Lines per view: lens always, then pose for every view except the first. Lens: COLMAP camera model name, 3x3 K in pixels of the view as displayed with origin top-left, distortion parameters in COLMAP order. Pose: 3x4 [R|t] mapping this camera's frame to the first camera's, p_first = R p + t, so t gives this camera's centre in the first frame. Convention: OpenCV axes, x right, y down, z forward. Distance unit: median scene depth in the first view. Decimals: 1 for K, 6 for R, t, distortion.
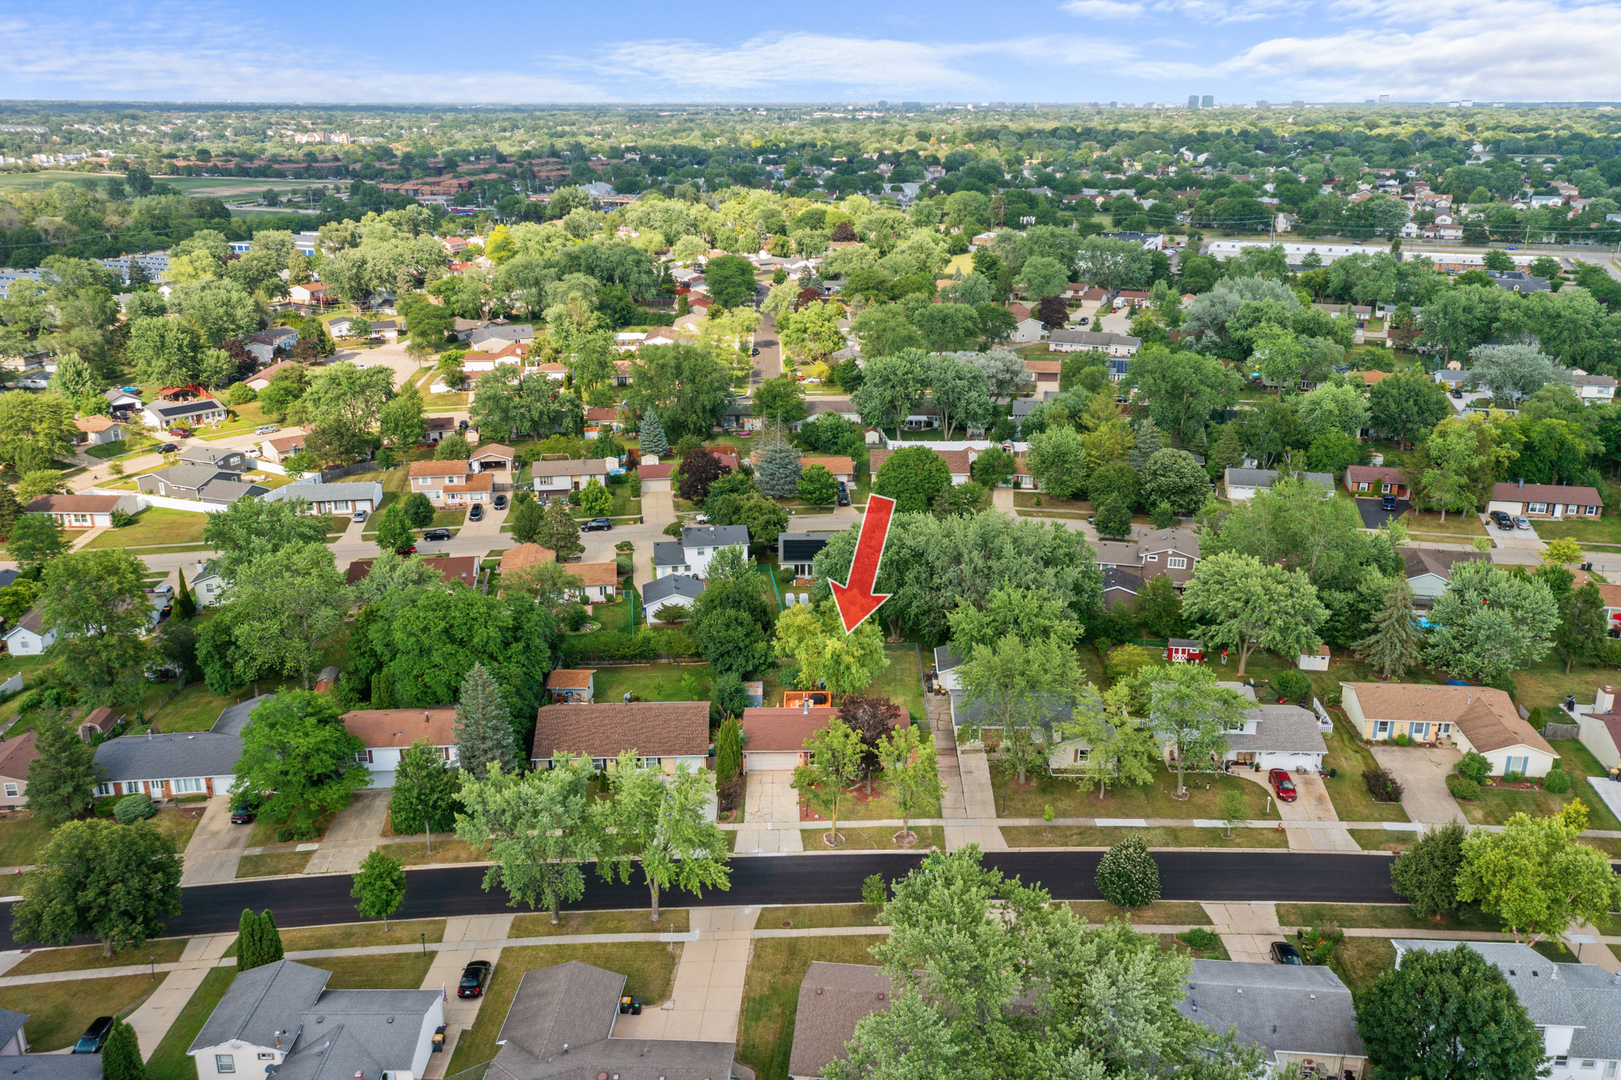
lens RADIAL K [[1269.8, 0, 815.0], [0, 1269.8, 533.6], [0, 0, 1]] dist [0.011786, 0.006611]
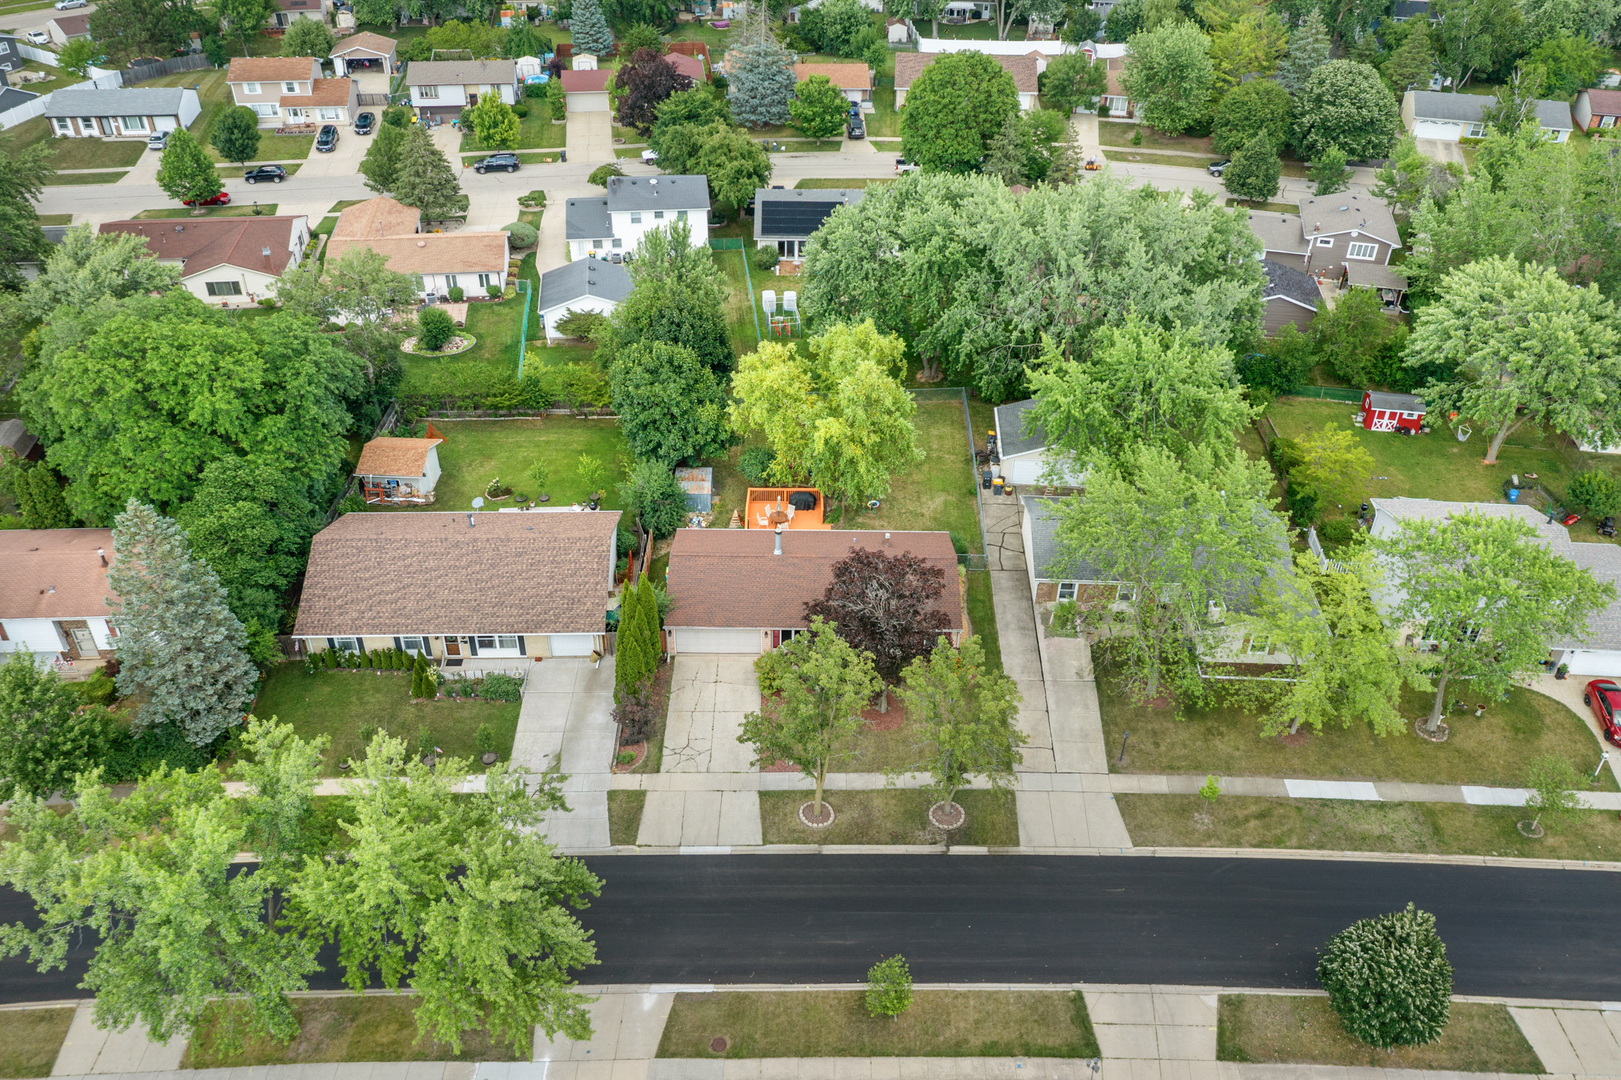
lens RADIAL K [[1269.8, 0, 815.0], [0, 1269.8, 533.6], [0, 0, 1]] dist [0.011786, 0.006611]
pose [[0.999788, 0.020411, -0.002833, 0.007884], [-0.018628, 0.953988, 0.299267, -0.028120], [0.008811, -0.299151, 0.954165, 0.317330]]
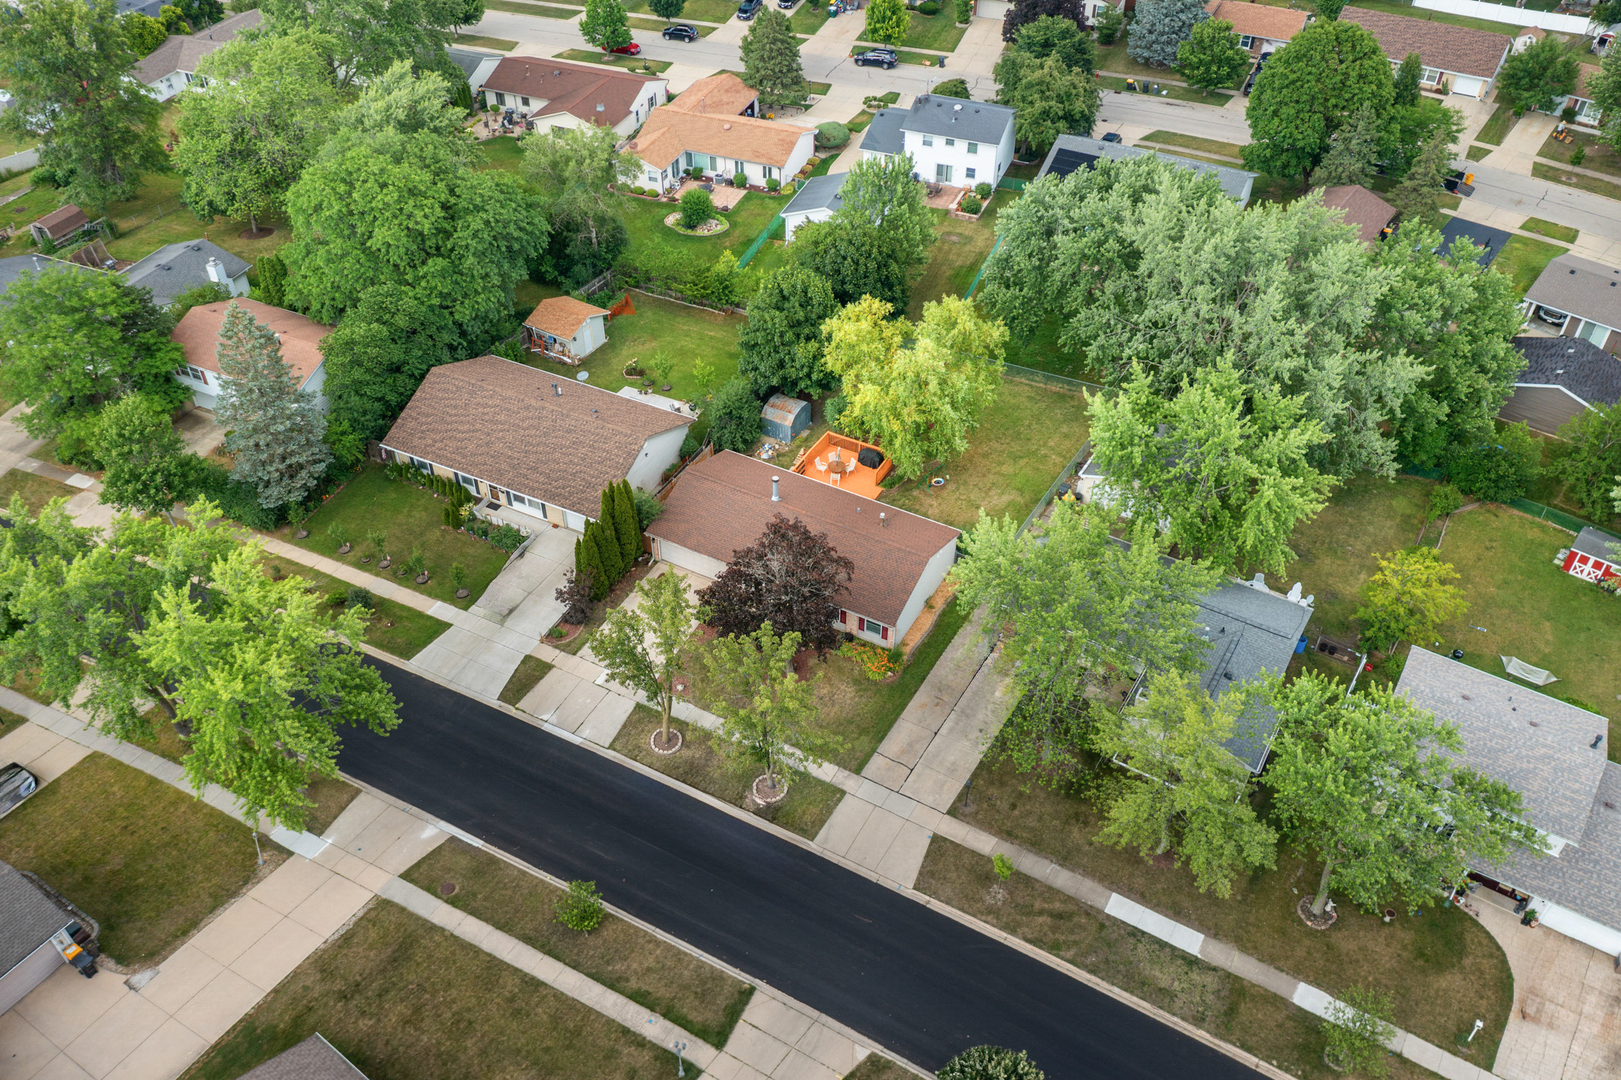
lens RADIAL K [[1269.8, 0, 815.0], [0, 1269.8, 533.6], [0, 0, 1]] dist [0.011786, 0.006611]
pose [[0.870567, 0.327688, -0.367062, 0.164985], [-0.160327, 0.894180, 0.418015, -0.068632], [0.465198, -0.305060, 0.830981, 0.355165]]
